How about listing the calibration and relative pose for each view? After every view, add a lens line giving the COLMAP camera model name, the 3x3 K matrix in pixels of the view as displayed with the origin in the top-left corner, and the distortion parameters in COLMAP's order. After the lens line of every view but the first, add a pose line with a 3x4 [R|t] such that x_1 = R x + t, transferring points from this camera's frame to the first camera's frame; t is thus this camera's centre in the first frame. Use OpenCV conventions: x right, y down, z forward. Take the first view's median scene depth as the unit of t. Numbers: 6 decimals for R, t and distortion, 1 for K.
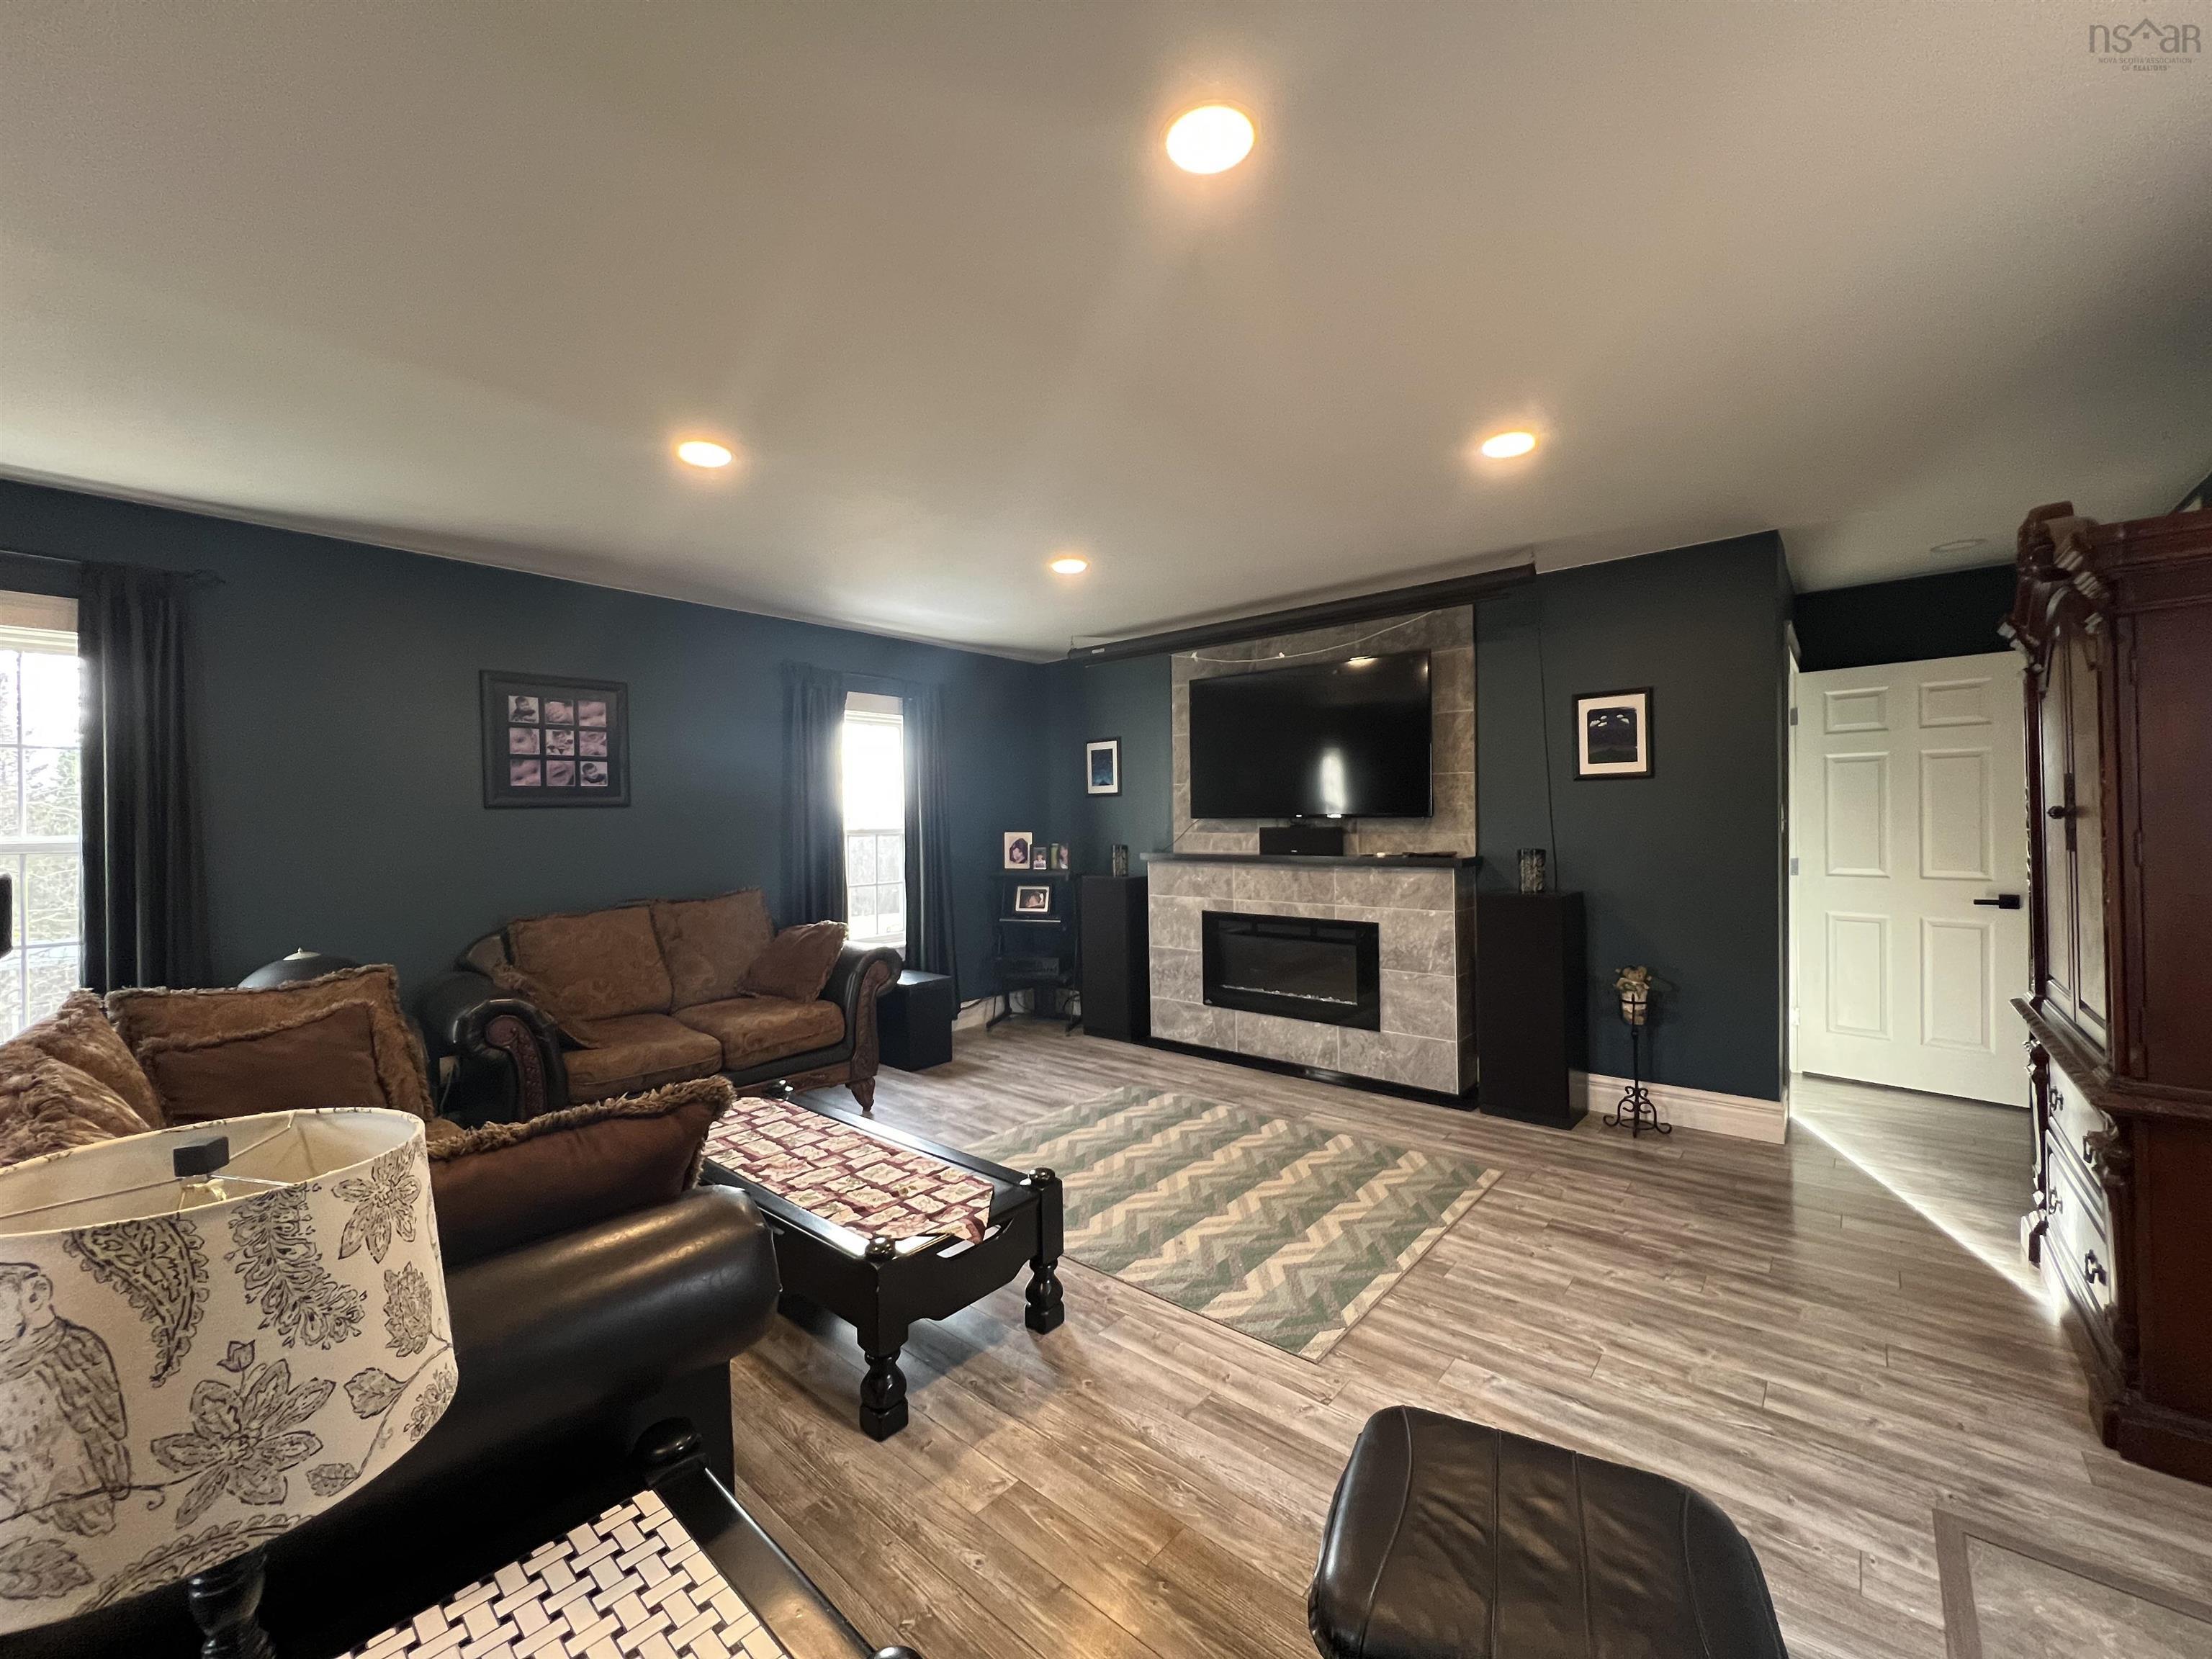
lens RADIAL K [[879.9, 0, 1098.1], [0, 879.9, 825.3], [0, 0, 1]] dist [-0.007801, 0.000366]
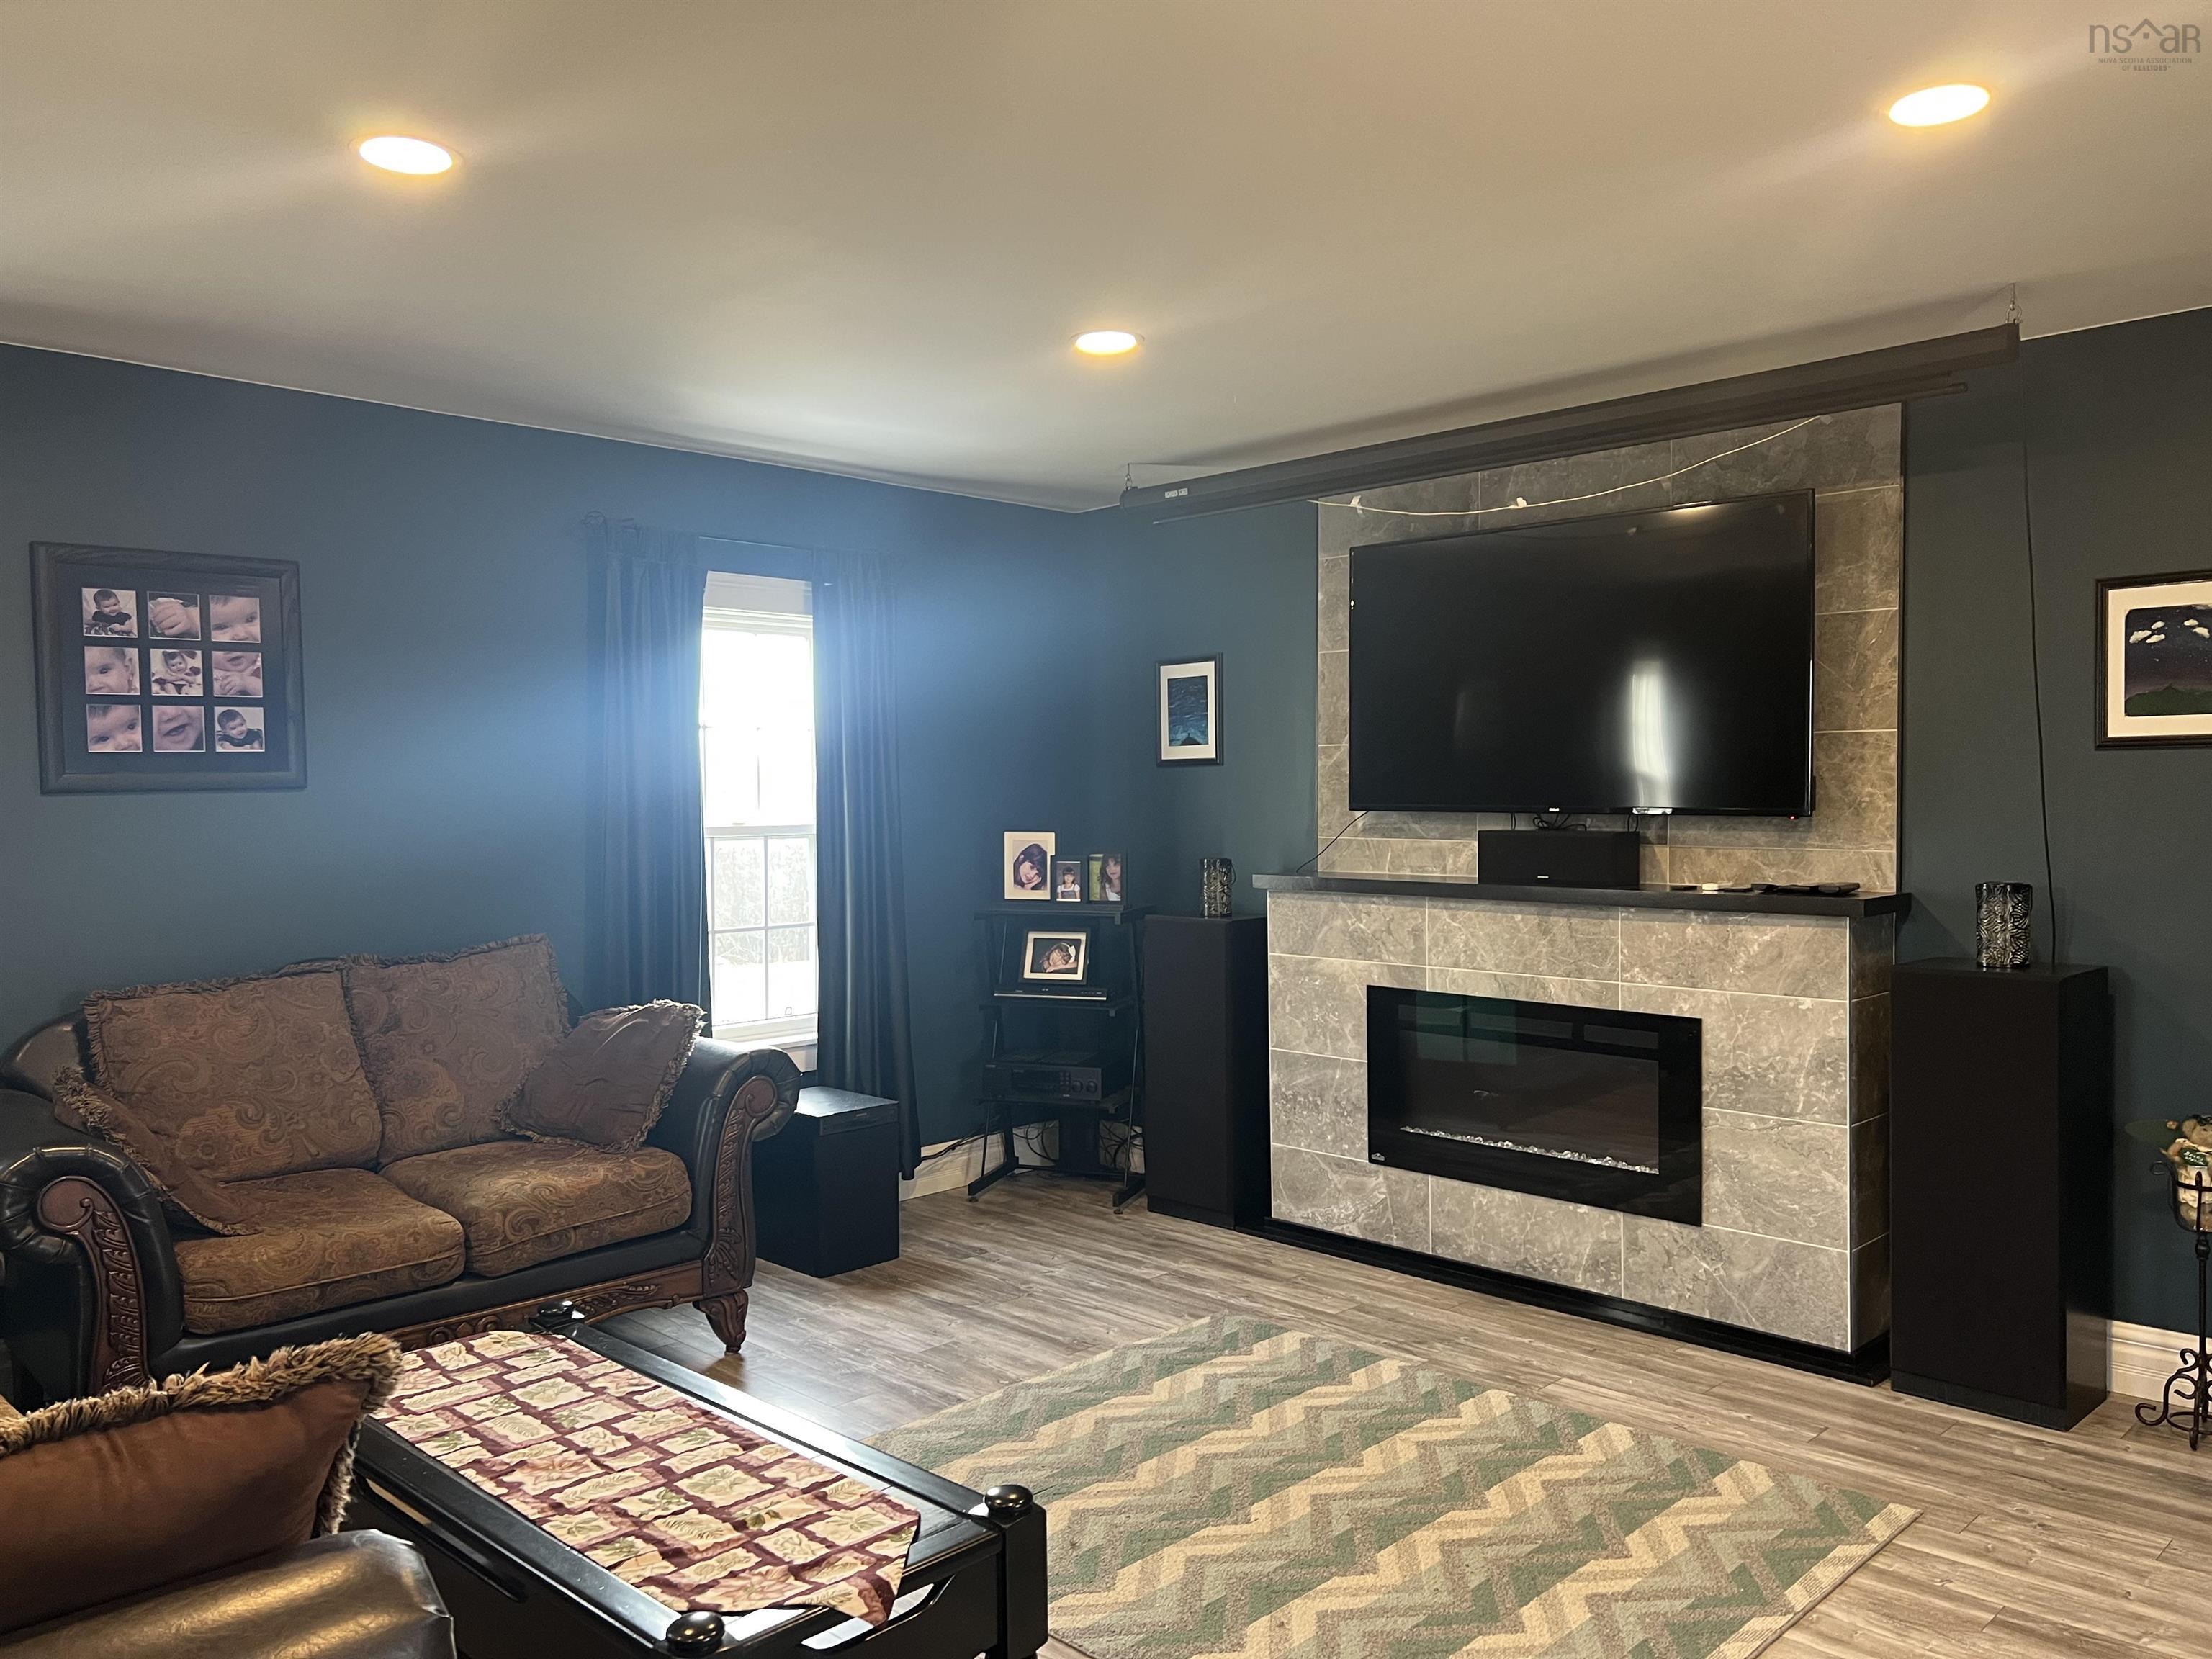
lens RADIAL K [[1663.2, 0, 1117.5], [0, 1663.2, 844.4], [0, 0, 1]] dist [0.044500, -0.052228]
pose [[0.997966, 0.007885, -0.063260, 0.039237], [-0.005964, 0.999517, 0.030490, -0.022685], [0.063470, -0.030050, 0.997531, -0.009459]]
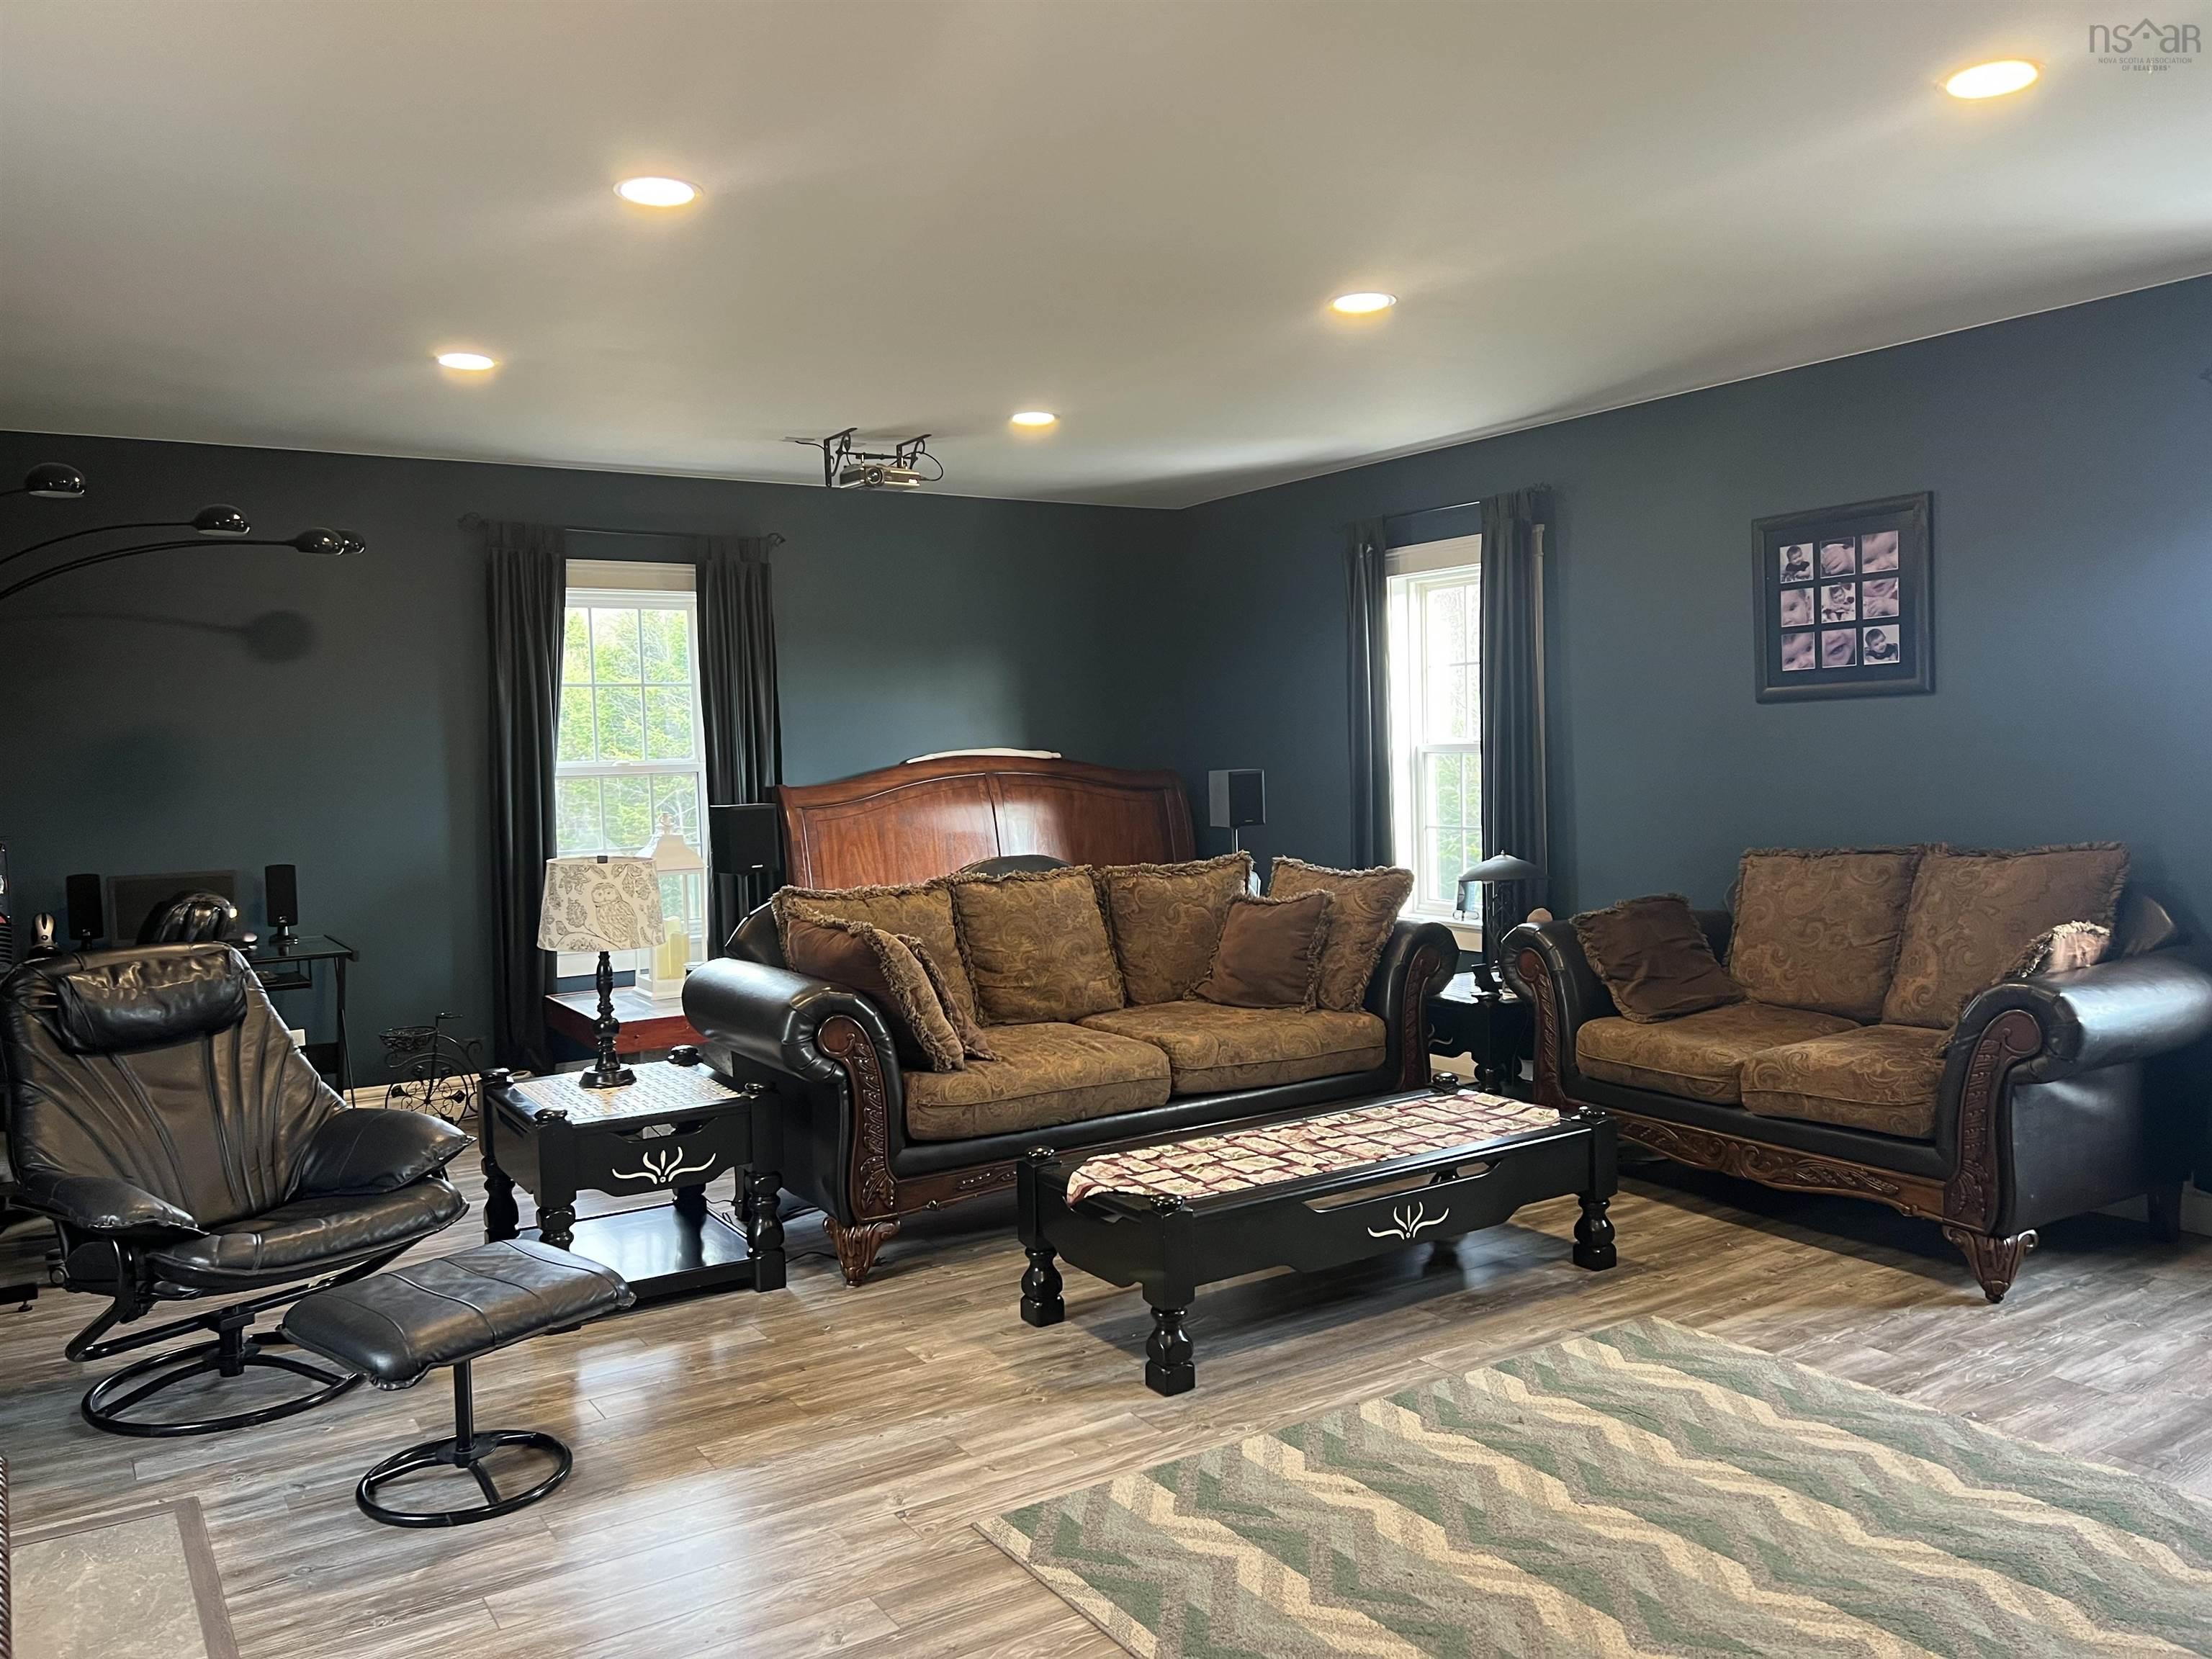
lens RADIAL K [[1663.2, 0, 1100.1], [0, 1663.2, 842.6], [0, 0, 1]] dist [0.044500, -0.052228]
pose [[-0.277812, 0.082066, -0.957124, 0.815853], [0.025924, 0.996622, 0.077928, -0.025028], [0.960286, -0.003163, -0.279001, 0.816425]]
